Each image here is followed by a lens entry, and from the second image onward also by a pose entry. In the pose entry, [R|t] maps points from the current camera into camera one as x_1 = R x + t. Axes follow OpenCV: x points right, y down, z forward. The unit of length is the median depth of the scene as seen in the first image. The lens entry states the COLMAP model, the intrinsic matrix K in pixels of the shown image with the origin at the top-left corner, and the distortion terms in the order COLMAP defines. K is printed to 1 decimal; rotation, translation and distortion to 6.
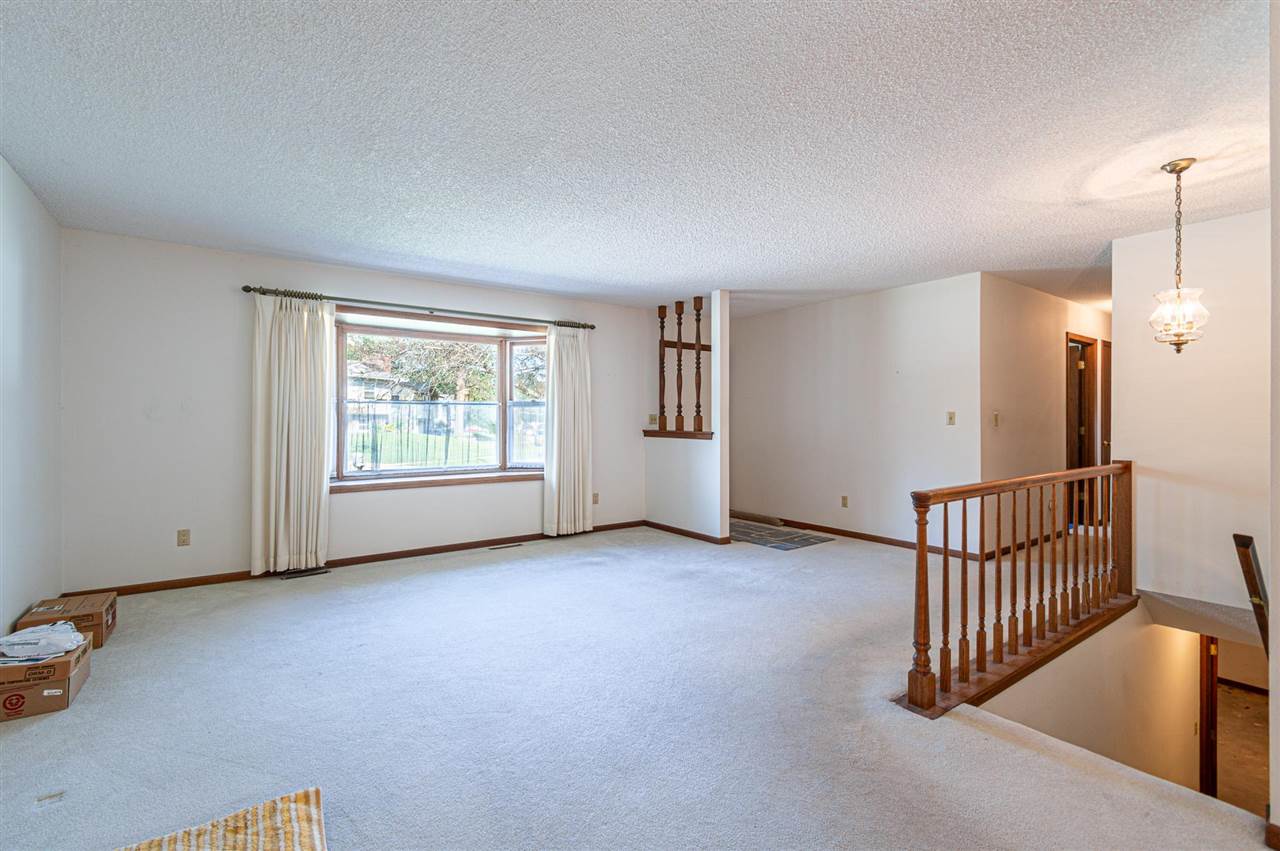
lens RADIAL K [[582.0, 0, 640.0], [0, 582.0, 425.5], [0, 0, 1]] dist [-0.000407, 0.000086]
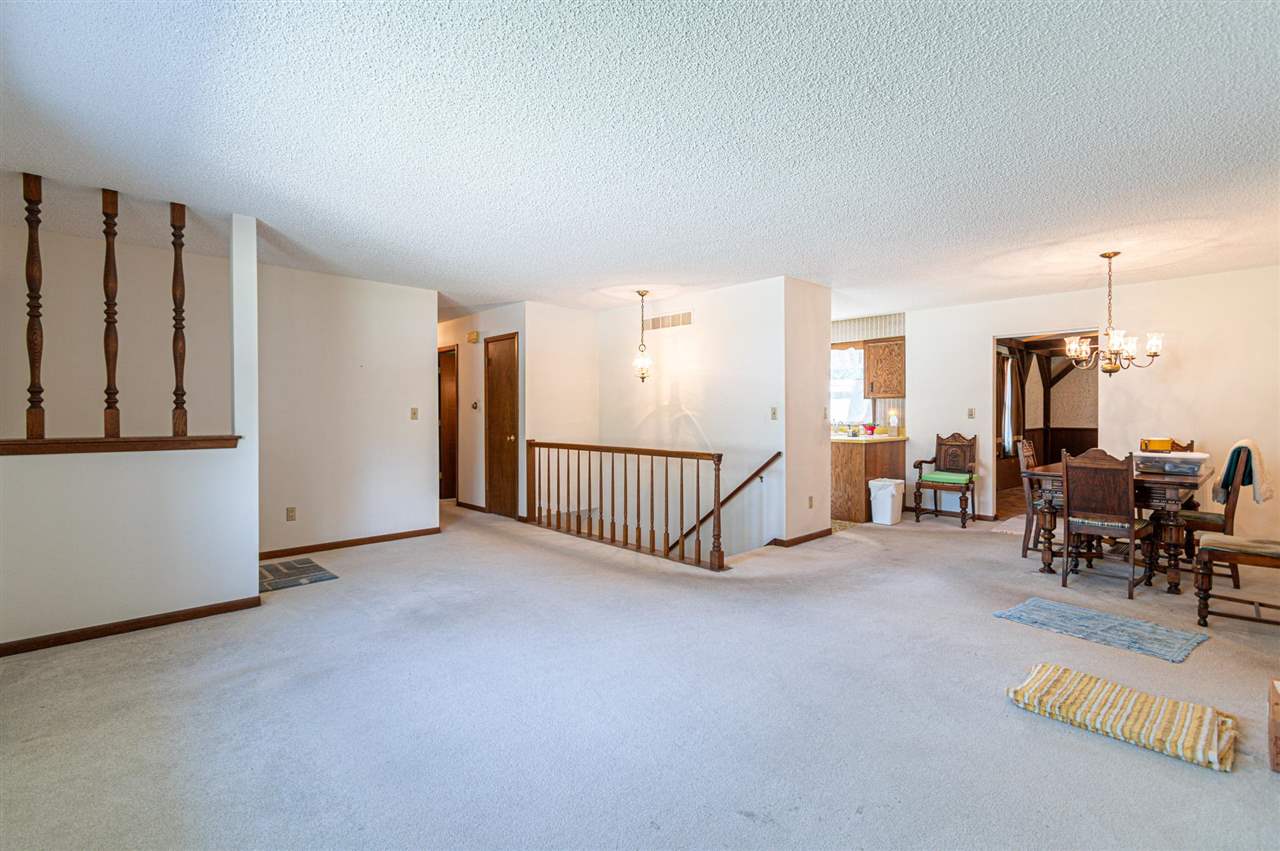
lens RADIAL K [[583.2, 0, 645.8], [0, 583.2, 408.5], [0, 0, 1]] dist [0.000597, 0.000619]
pose [[-0.162054, 0.006069, 0.986763, -0.642972], [0.012177, 0.999917, -0.004150, -0.011368], [-0.986707, 0.011343, -0.162114, 0.742647]]
